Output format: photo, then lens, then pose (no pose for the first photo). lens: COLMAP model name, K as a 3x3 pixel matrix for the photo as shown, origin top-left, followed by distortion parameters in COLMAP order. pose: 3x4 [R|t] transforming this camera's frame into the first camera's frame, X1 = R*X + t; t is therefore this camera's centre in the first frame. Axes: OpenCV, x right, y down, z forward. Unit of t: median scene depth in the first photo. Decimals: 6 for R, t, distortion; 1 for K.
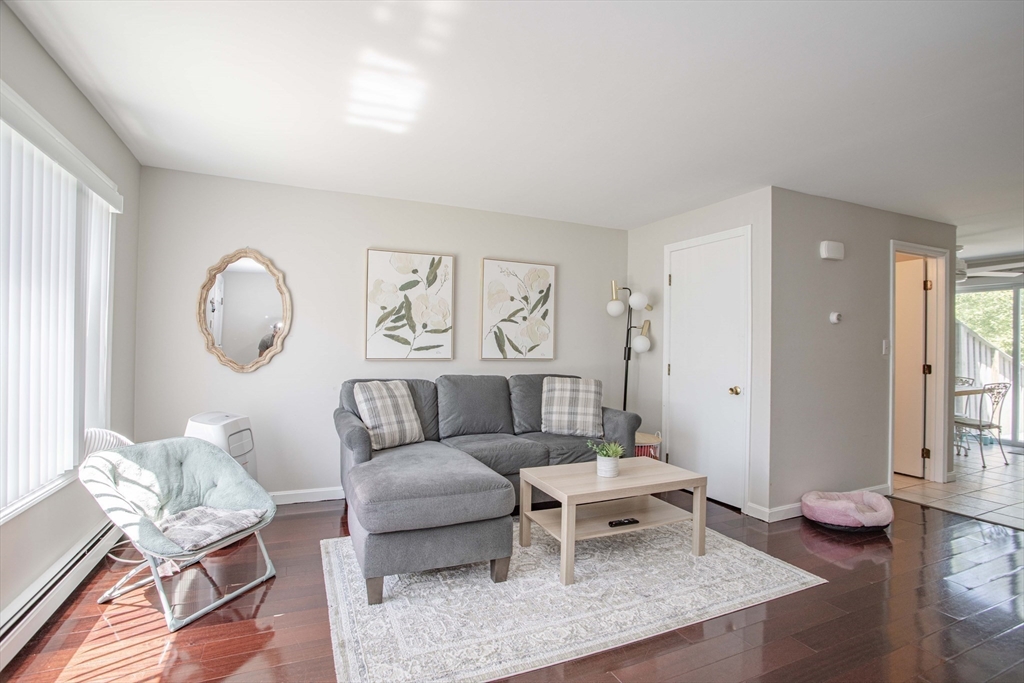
lens RADIAL K [[501.4, 0, 516.2], [0, 501.4, 343.8], [0, 0, 1]] dist [-0.064403, 0.021908]
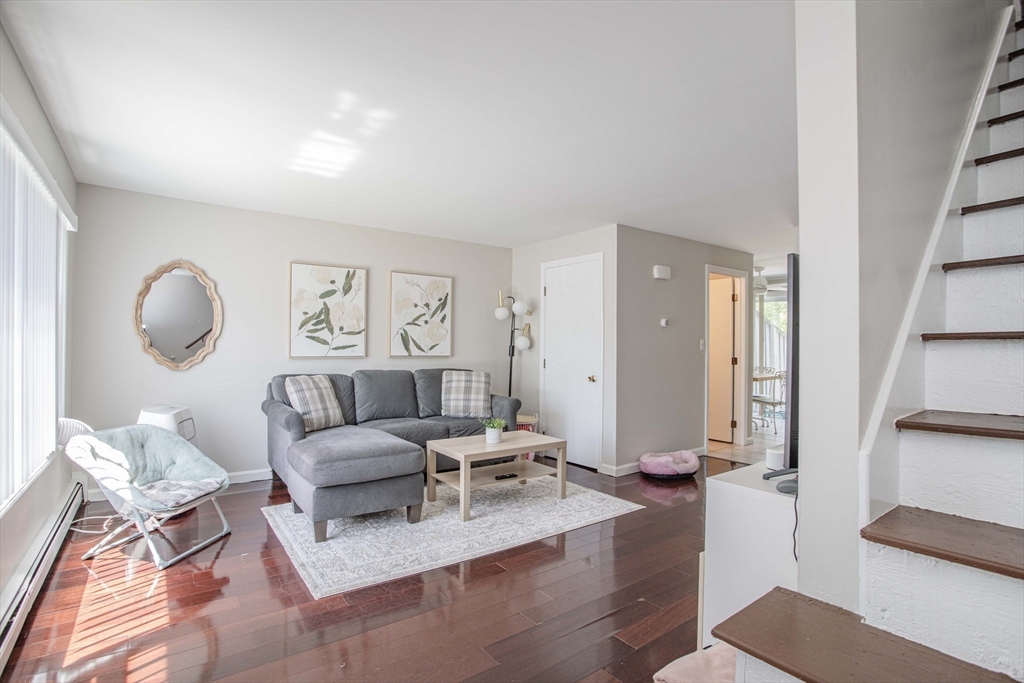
lens RADIAL K [[494.8, 0, 509.6], [0, 494.8, 342.5], [0, 0, 1]] dist [-0.072408, 0.028180]
pose [[0.979822, -0.004694, 0.199816, -0.026385], [0.004554, 0.999989, 0.001160, -0.002777], [-0.199820, -0.000227, 0.979833, -0.208857]]
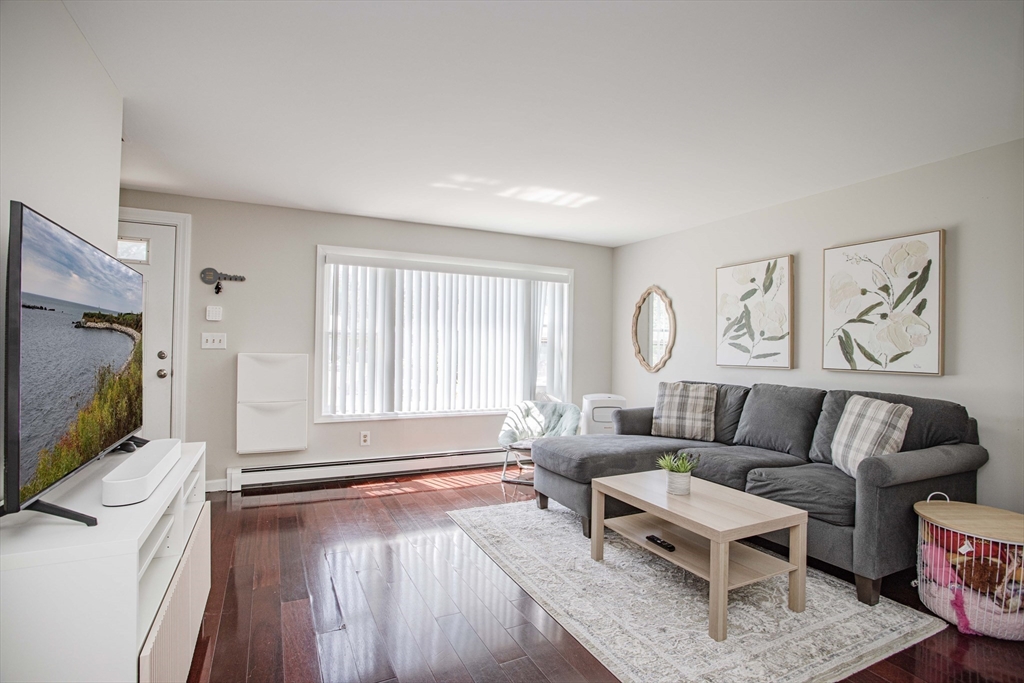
lens RADIAL K [[494.8, 0, 509.6], [0, 494.8, 342.5], [0, 0, 1]] dist [-0.072408, 0.028180]
pose [[0.027948, -0.029104, -0.999186, 0.766476], [-0.010576, 0.999511, -0.029410, 0.015610], [0.999553, 0.011390, 0.027627, 0.481277]]
